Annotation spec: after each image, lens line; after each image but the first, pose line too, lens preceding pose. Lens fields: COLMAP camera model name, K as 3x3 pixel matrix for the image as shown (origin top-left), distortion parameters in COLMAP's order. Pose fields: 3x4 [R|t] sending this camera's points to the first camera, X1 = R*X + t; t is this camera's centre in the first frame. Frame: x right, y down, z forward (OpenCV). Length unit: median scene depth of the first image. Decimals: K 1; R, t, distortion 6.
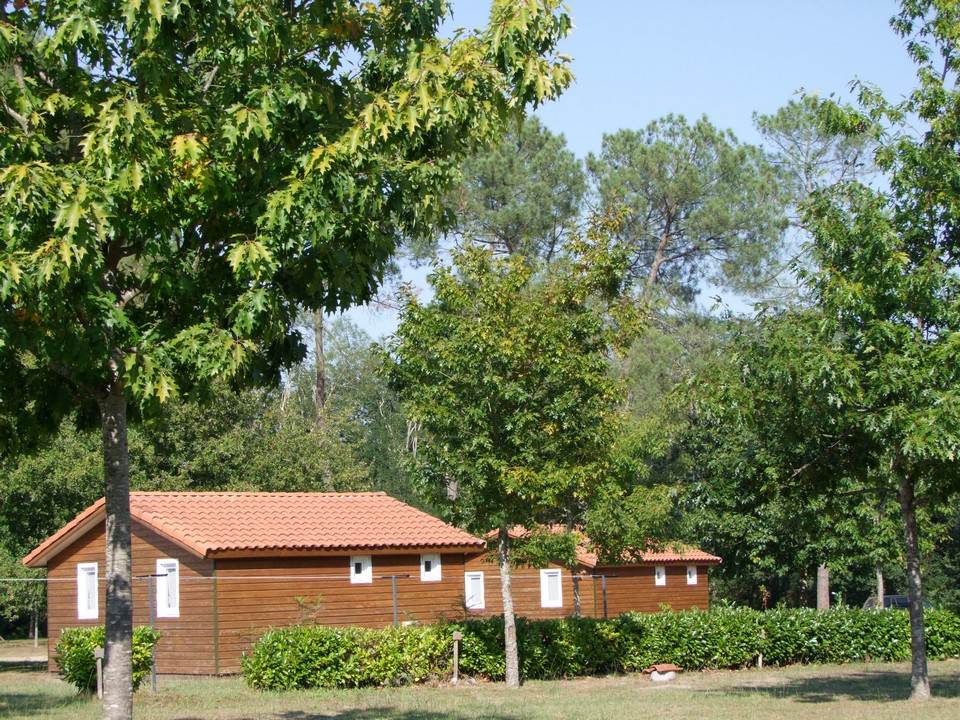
lens RADIAL K [[2058.3, 0, 480.8], [0, 2058.3, 362.7], [0, 0, 1]] dist [0.015231, 0.000000]
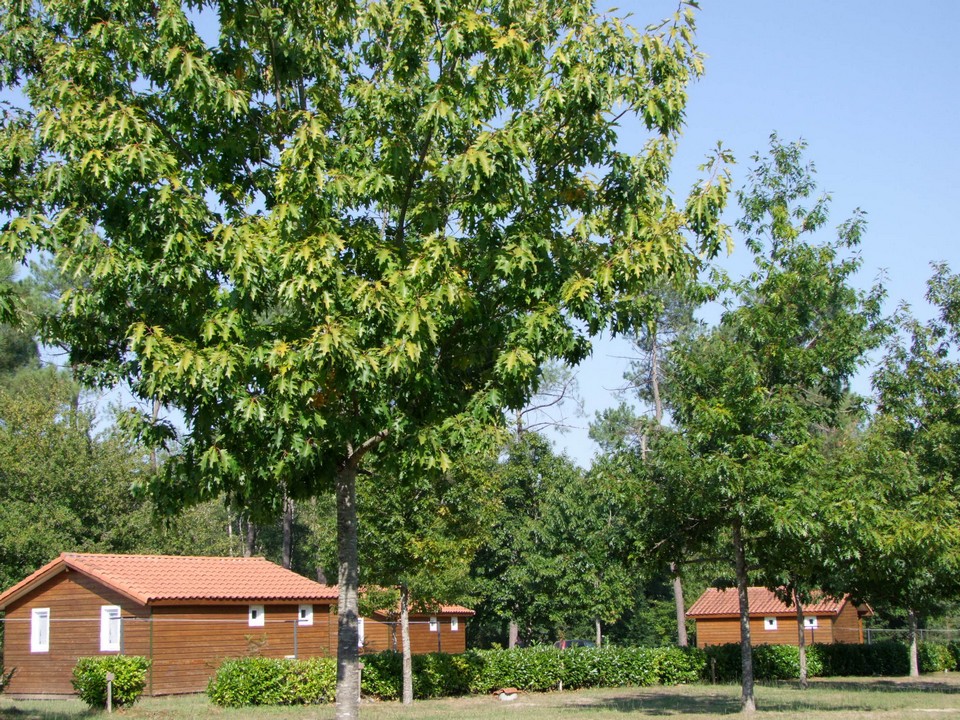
lens RADIAL K [[1487.4, 0, 476.4], [0, 1487.4, 355.5], [0, 0, 1]] dist [-0.023137, 0.000000]
pose [[0.984795, 0.039454, 0.169178, -0.095061], [-0.026343, 0.996522, -0.079053, 0.006120], [-0.171709, 0.073394, 0.982410, 0.027043]]
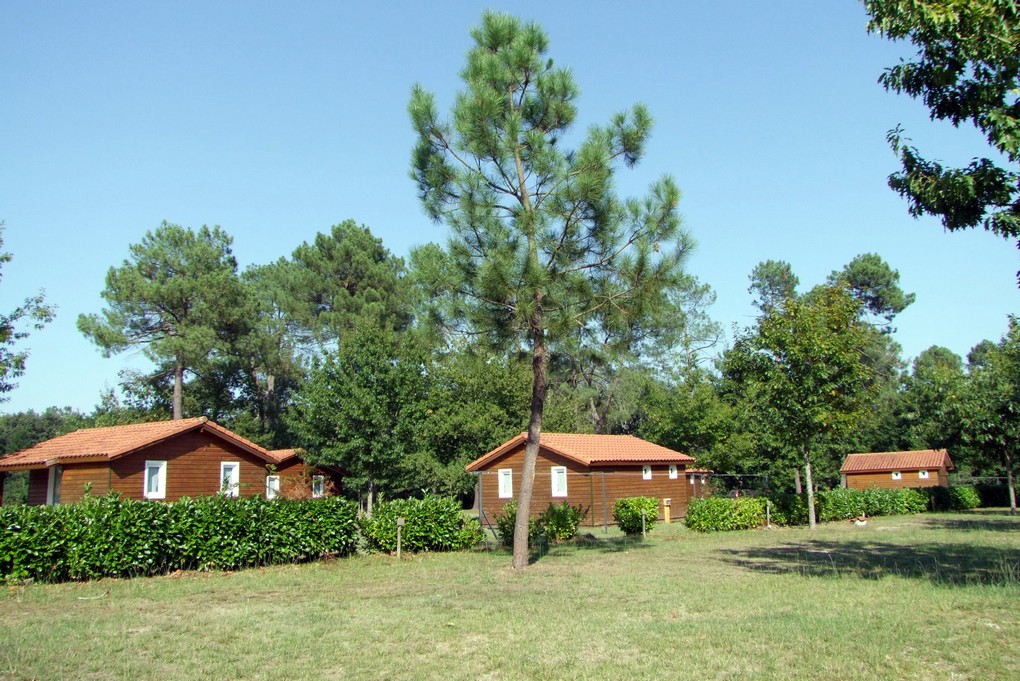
lens RADIAL K [[865.9, 0, 511.2], [0, 865.9, 340.5], [0, 0, 1]] dist [-0.067669, 0.000740]
pose [[0.997242, 0.012992, 0.073066, -0.276392], [-0.008503, 0.998075, -0.061425, 0.027694], [-0.073723, 0.060634, 0.995434, 0.179949]]
